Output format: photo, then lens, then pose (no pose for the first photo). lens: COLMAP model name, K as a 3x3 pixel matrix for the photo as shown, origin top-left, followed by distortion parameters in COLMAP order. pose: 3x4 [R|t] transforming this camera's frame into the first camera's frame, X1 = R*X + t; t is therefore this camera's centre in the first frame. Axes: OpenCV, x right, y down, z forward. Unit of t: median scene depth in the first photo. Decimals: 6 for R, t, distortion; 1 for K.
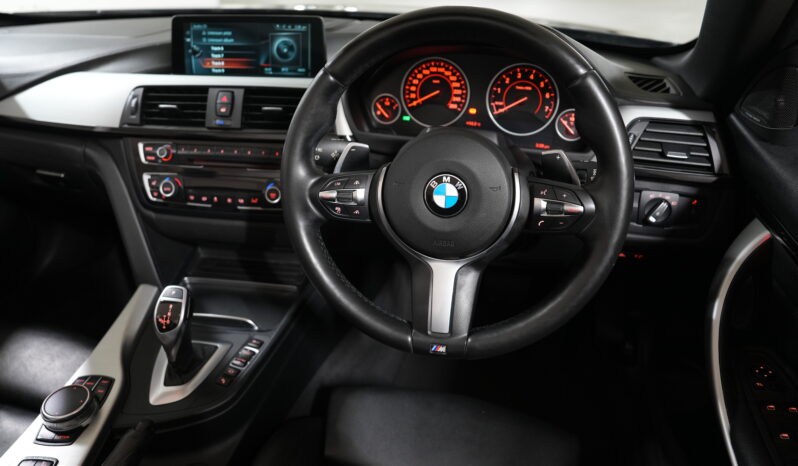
lens RADIAL K [[541.1, 0, 399.0], [0, 541.1, 233.0], [0, 0, 1]] dist [-0.101681, 0.070808]
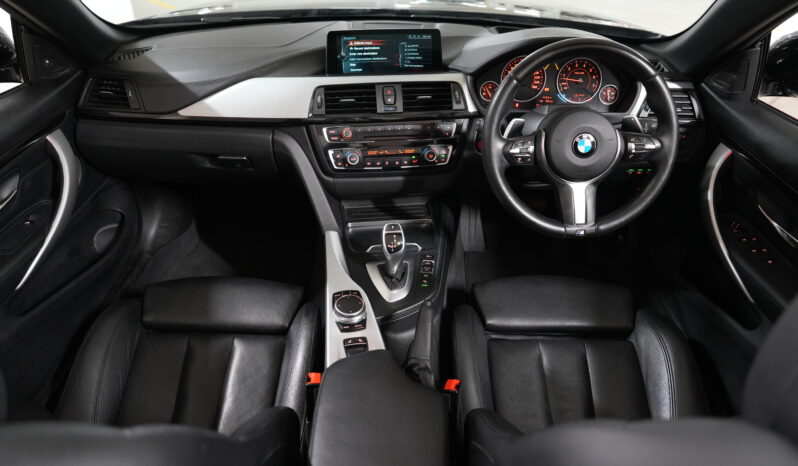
lens RADIAL K [[541.1, 0, 399.0], [0, 541.1, 233.0], [0, 0, 1]] dist [-0.101681, 0.070808]
pose [[0.973276, -0.126782, 0.191469, -0.627044], [0.109187, 0.988994, 0.099849, -0.018949], [-0.202021, -0.076275, 0.976407, -0.445628]]
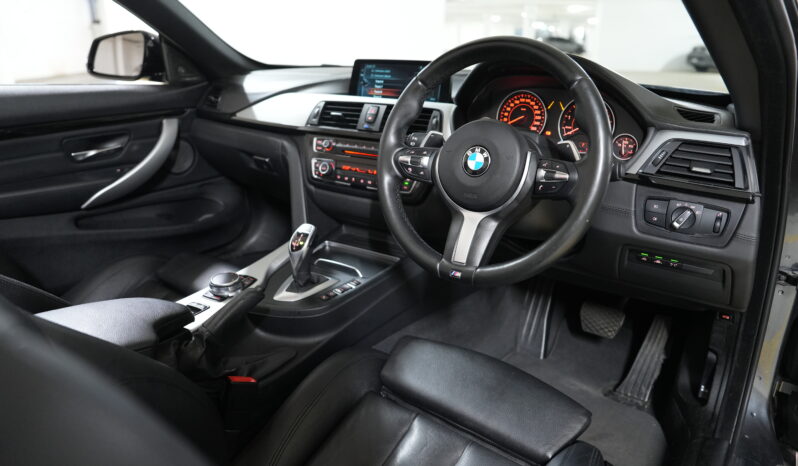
lens RADIAL K [[541.1, 0, 399.0], [0, 541.1, 233.0], [0, 0, 1]] dist [-0.101681, 0.070808]
pose [[0.917367, 0.140300, -0.372497, 0.320049], [-0.200961, 0.971045, -0.129173, 0.236714], [0.343589, 0.193357, 0.919000, -0.235137]]
